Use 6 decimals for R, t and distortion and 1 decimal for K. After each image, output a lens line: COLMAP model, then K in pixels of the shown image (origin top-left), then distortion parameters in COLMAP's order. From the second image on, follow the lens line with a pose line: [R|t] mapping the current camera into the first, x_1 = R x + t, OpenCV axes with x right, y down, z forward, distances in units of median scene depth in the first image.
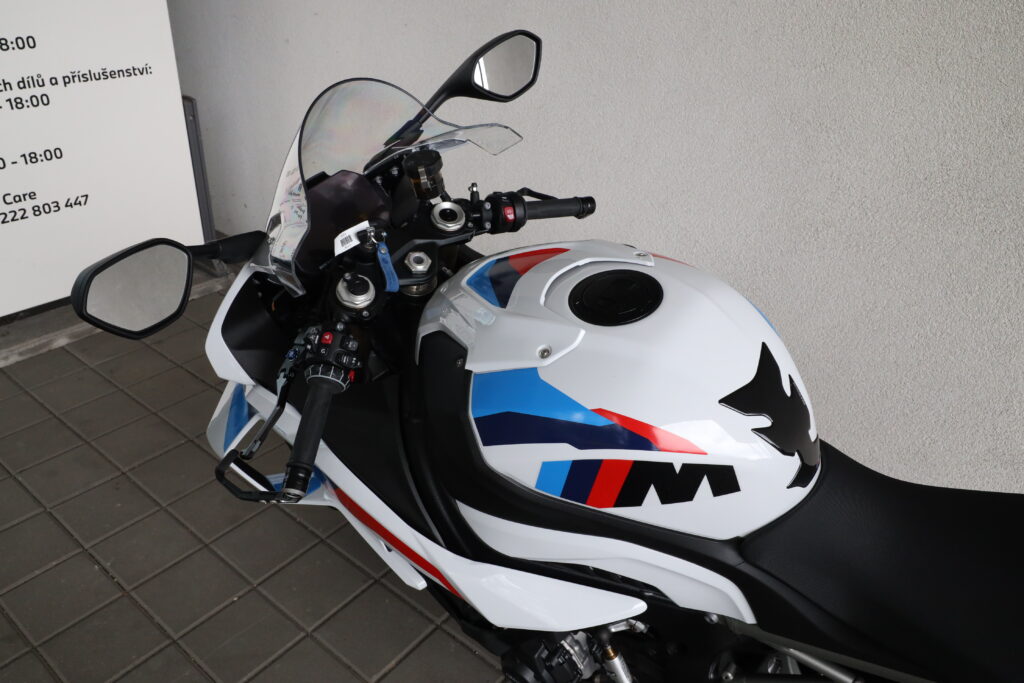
lens RADIAL K [[764.9, 0, 512.0], [0, 764.9, 341.5], [0, 0, 1]] dist [0.027834, 0.000730]
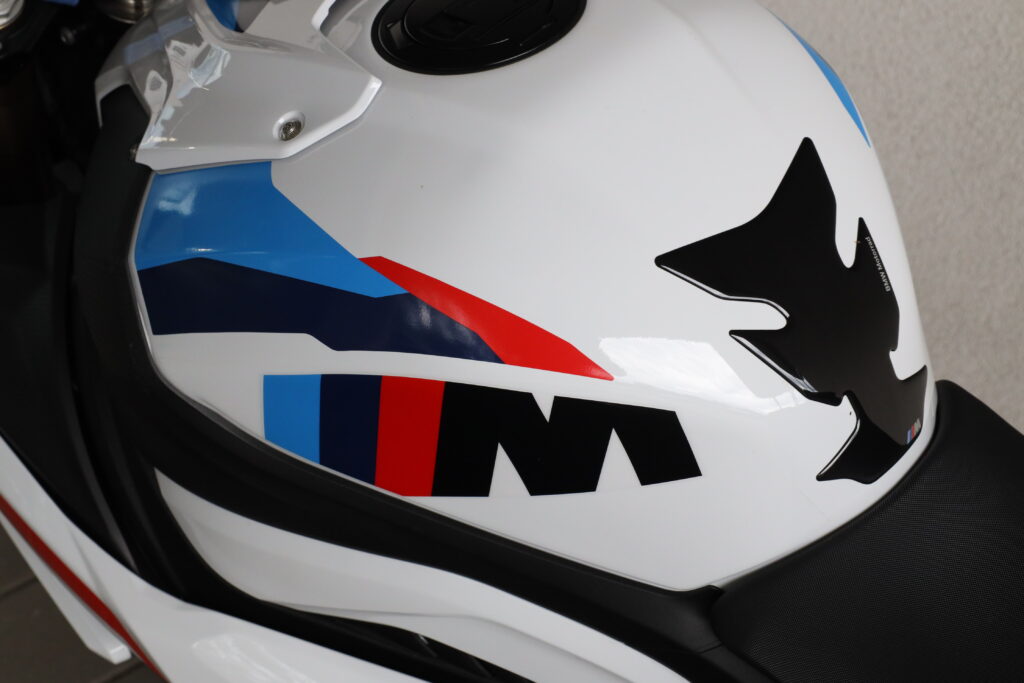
lens RADIAL K [[1554.5, 0, 512.0], [0, 1554.5, 341.5], [0, 0, 1]] dist [0.005575, 0.114530]
pose [[0.992037, 0.075473, -0.100825, 0.264886], [-0.069282, 0.995570, 0.063564, 0.070208], [0.105176, -0.056072, 0.992872, 0.129184]]
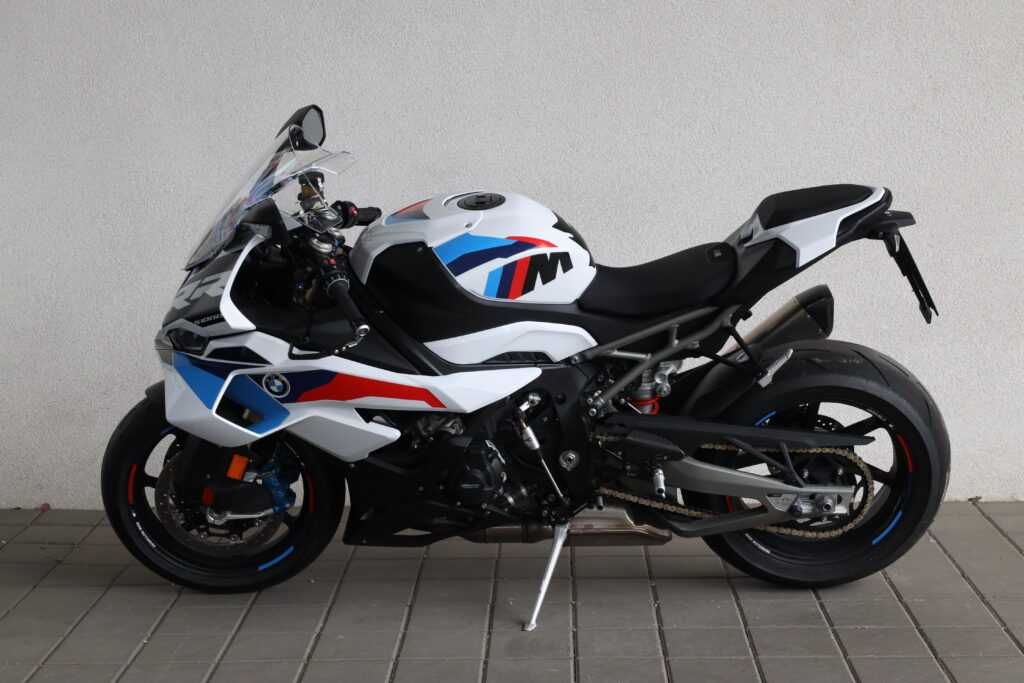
lens RADIAL K [[1722.8, 0, 512.0], [0, 1722.8, 341.5], [0, 0, 1]] dist [-0.009372, 0.044207]
pose [[0.797498, -0.165876, 0.580071, -2.474313], [0.350607, 0.909869, -0.221839, 1.302546], [-0.490991, 0.380293, 0.783776, -2.399280]]
